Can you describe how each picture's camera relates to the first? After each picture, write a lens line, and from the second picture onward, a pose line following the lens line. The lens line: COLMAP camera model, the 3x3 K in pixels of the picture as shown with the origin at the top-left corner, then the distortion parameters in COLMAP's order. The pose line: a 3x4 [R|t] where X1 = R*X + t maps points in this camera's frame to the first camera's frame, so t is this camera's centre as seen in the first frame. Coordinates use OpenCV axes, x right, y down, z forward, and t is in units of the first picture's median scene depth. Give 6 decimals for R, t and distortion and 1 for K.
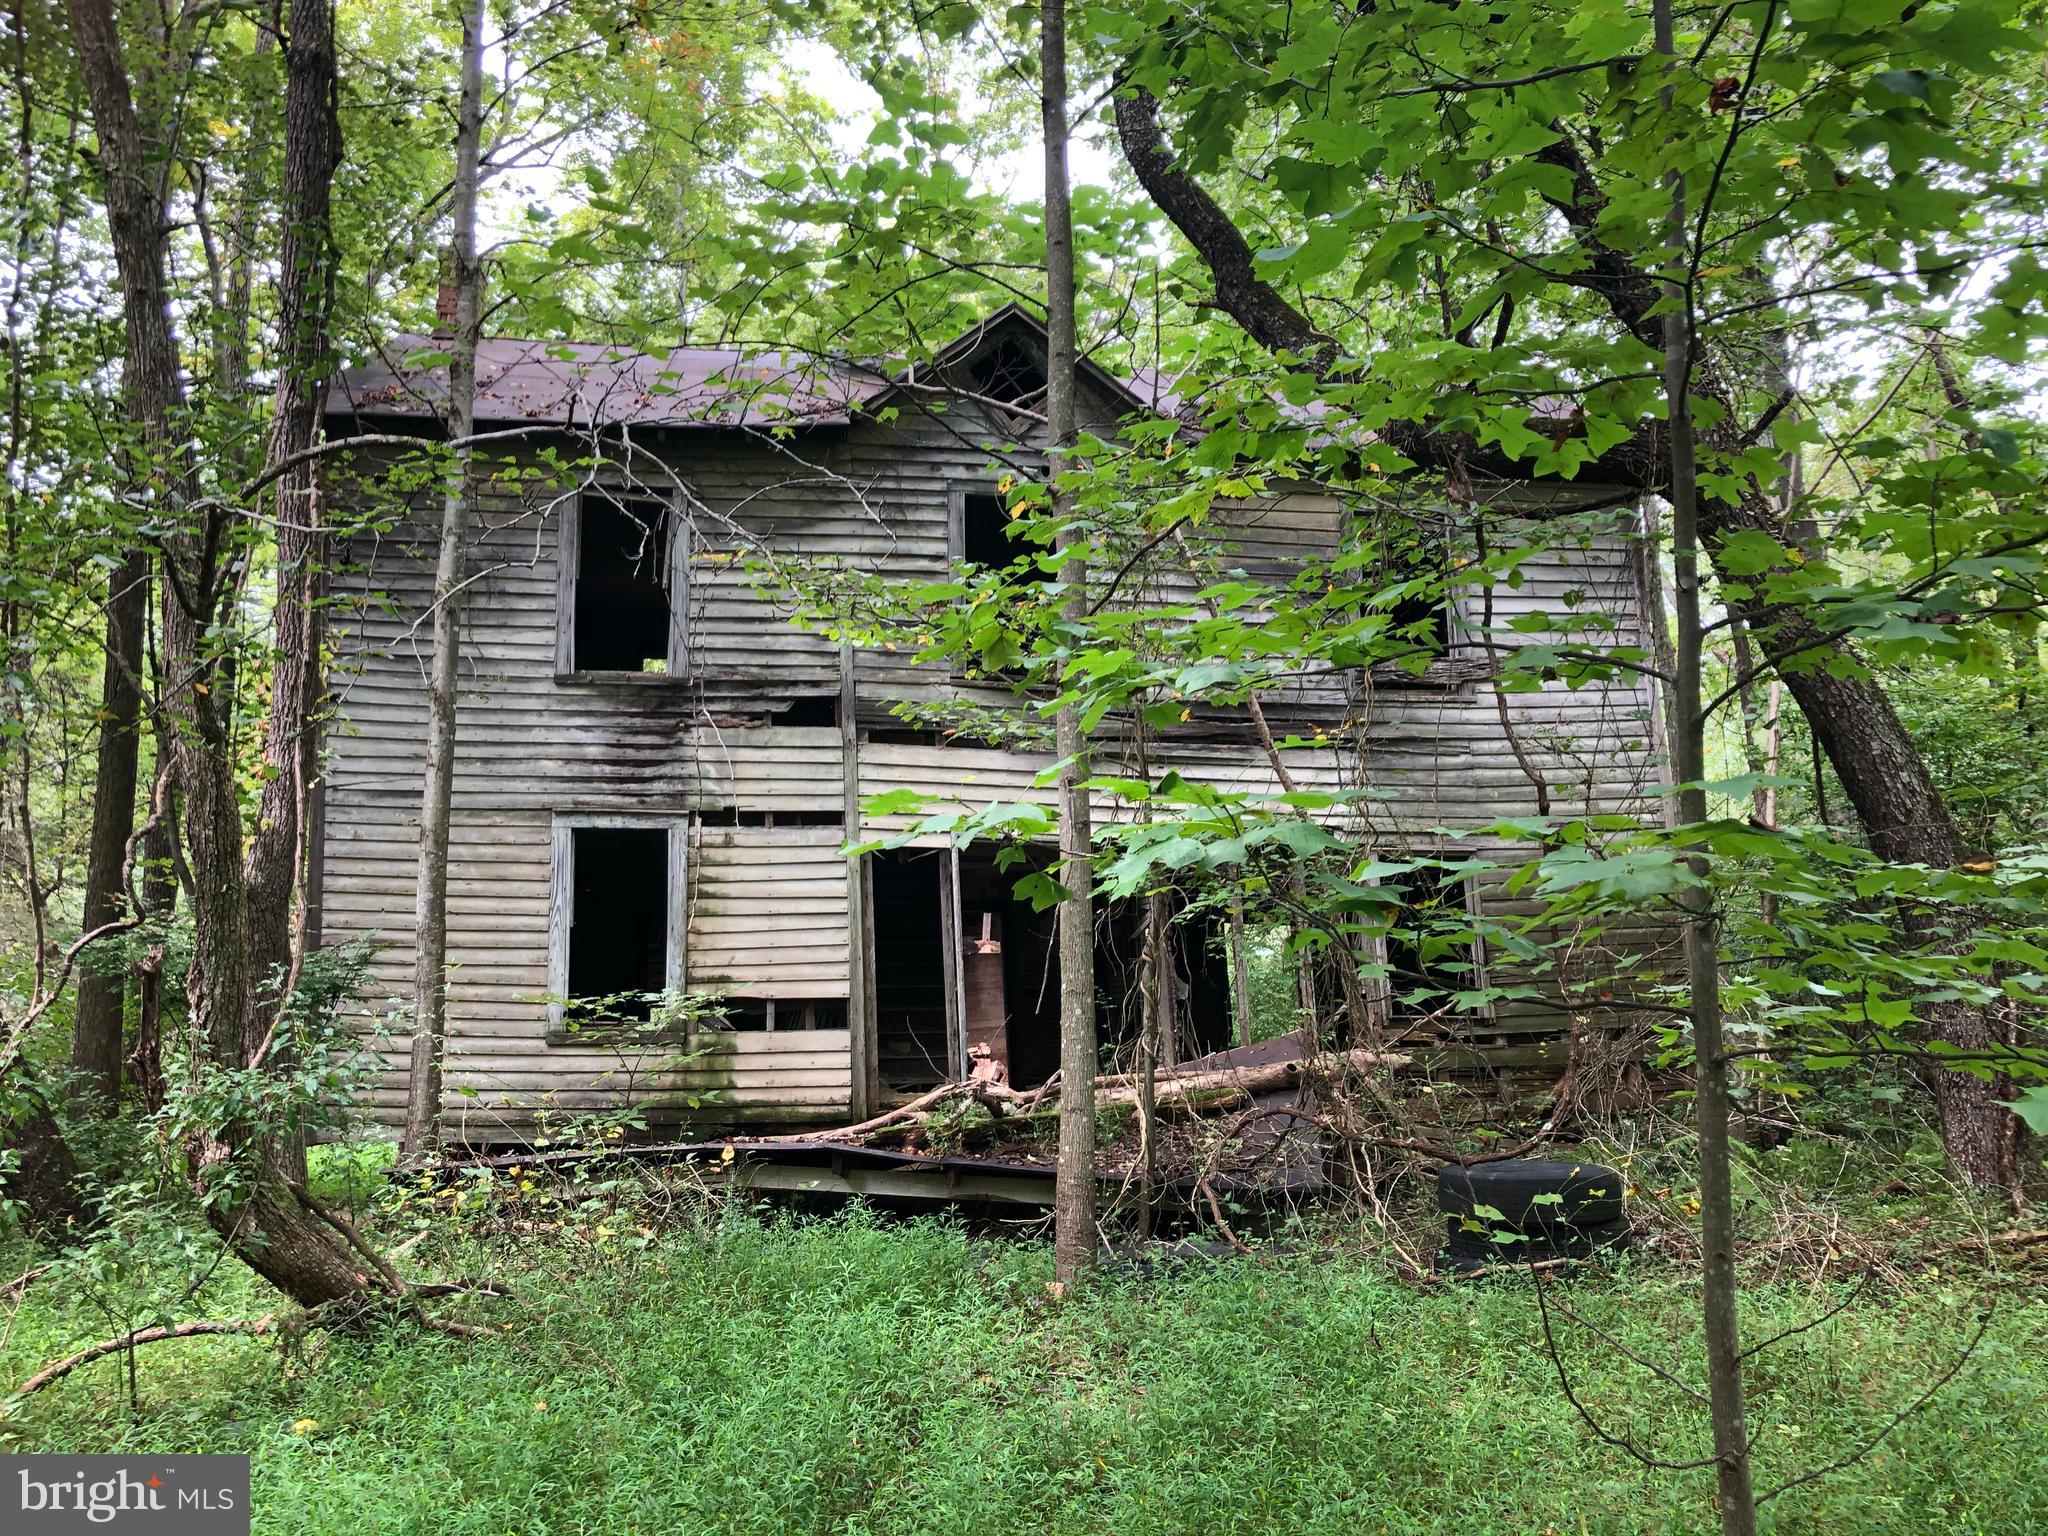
lens RADIAL K [[1670.6, 0, 1020.8], [0, 1670.6, 769.6], [0, 0, 1]] dist [0.004009, 0.008465]
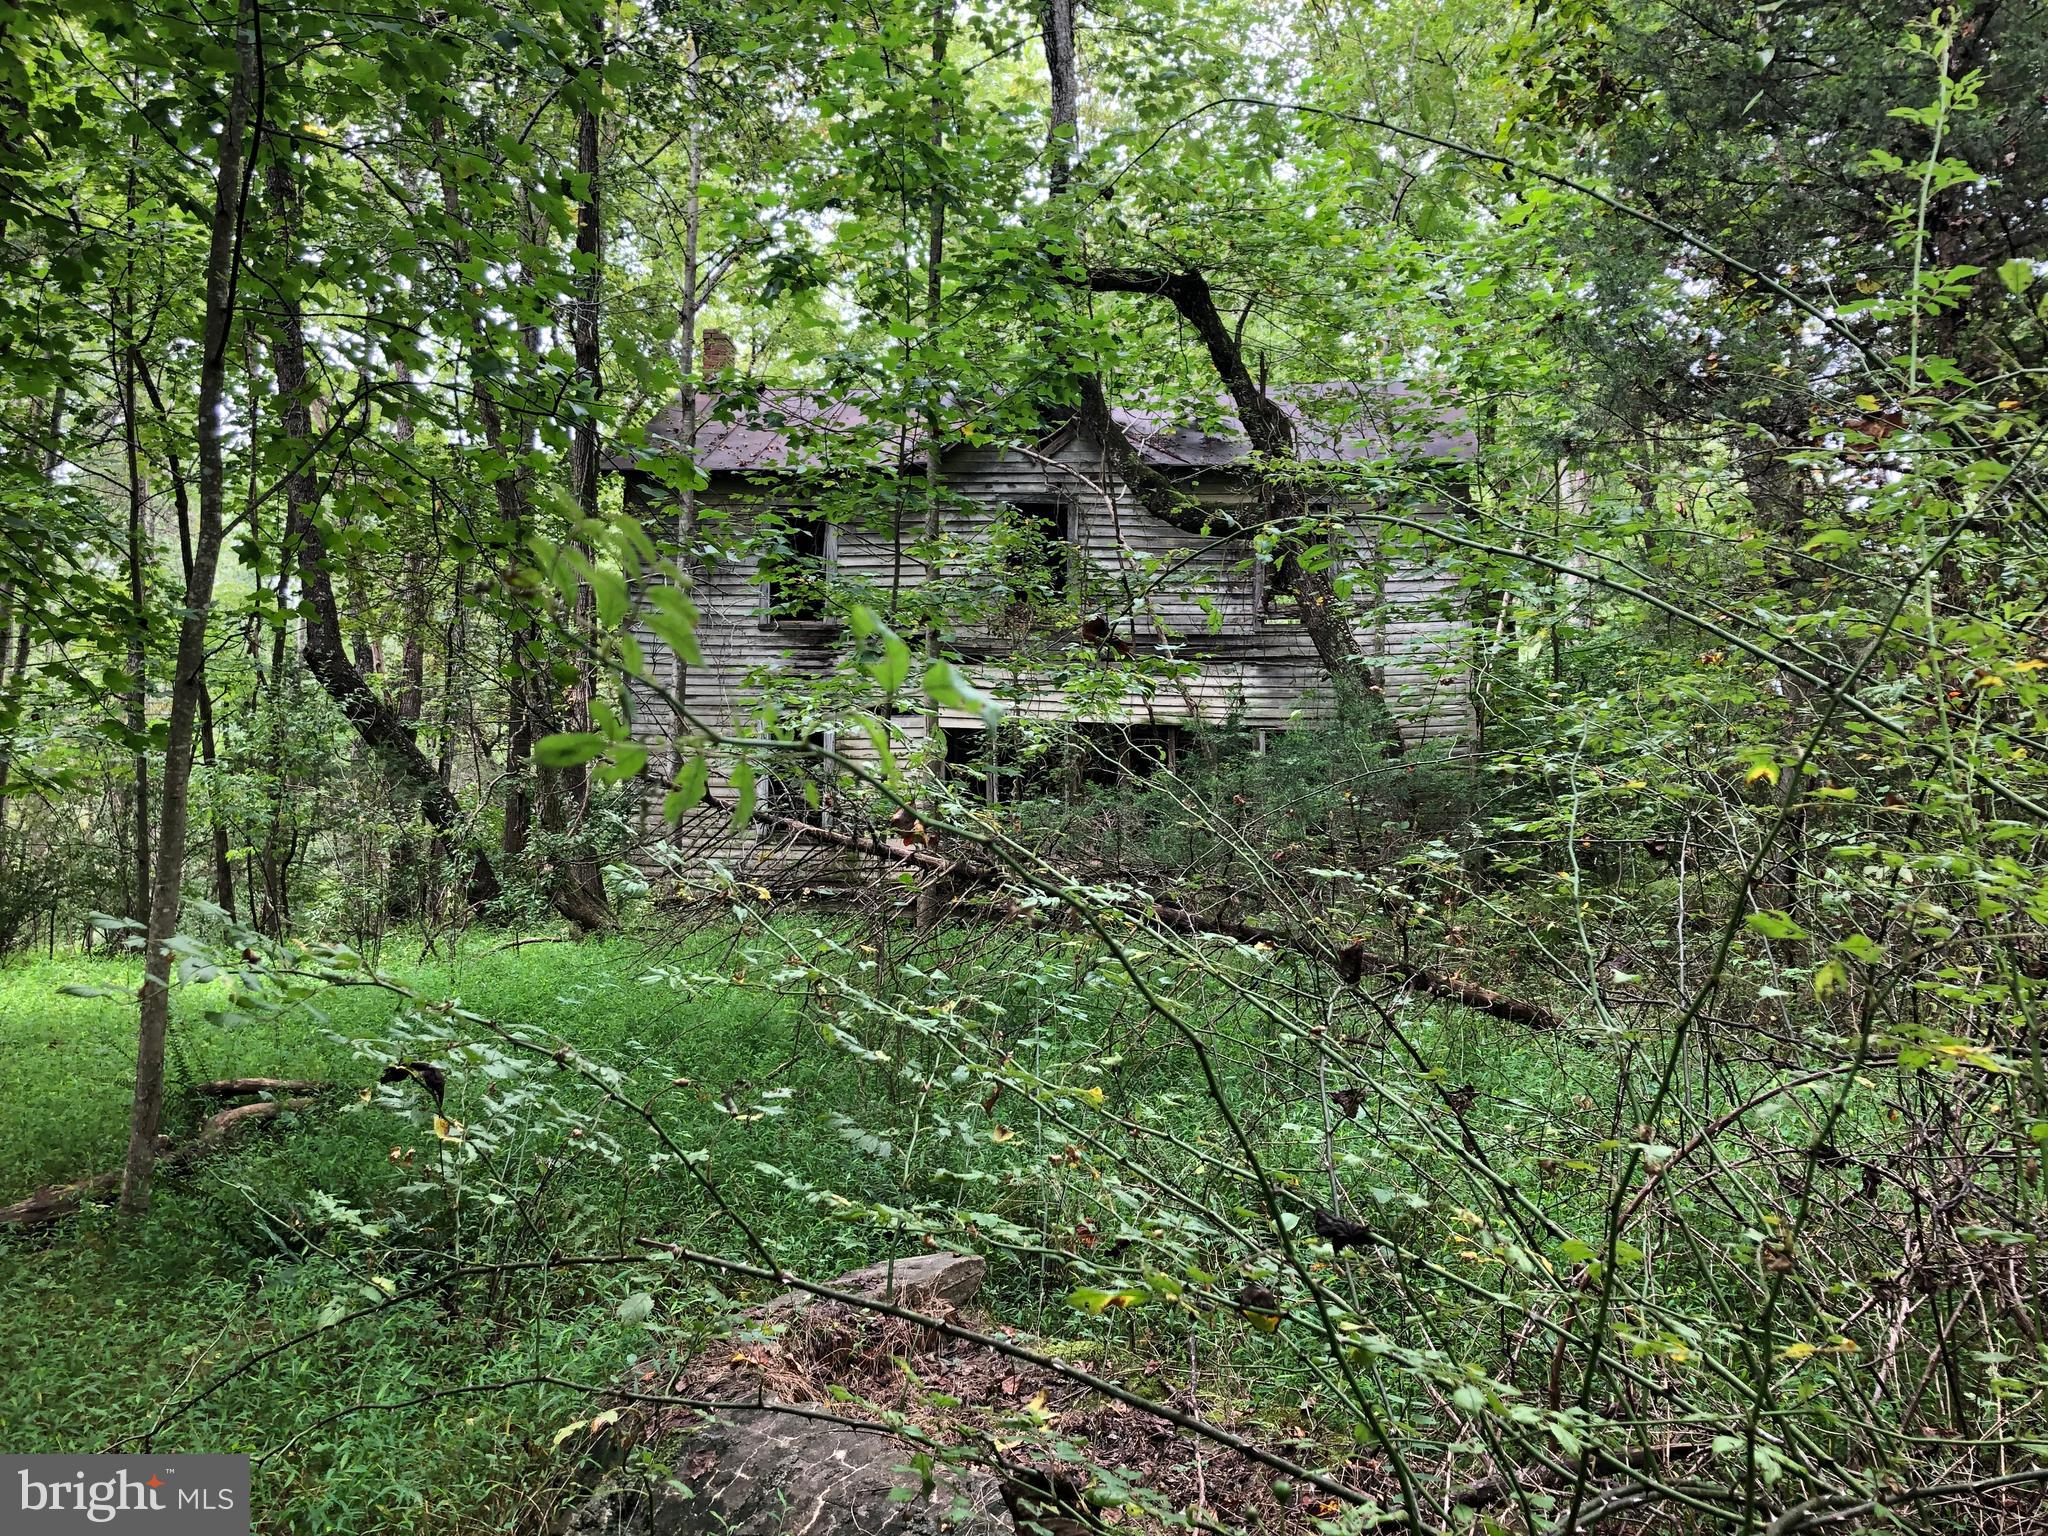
lens RADIAL K [[1670.6, 0, 1025.5], [0, 1670.6, 767.9], [0, 0, 1]] dist [0.004009, 0.008465]
pose [[0.975784, 0.007431, -0.218610, 0.344298], [0.012844, 0.995752, 0.091177, -0.062446], [0.218359, -0.091777, 0.971543, -0.569576]]
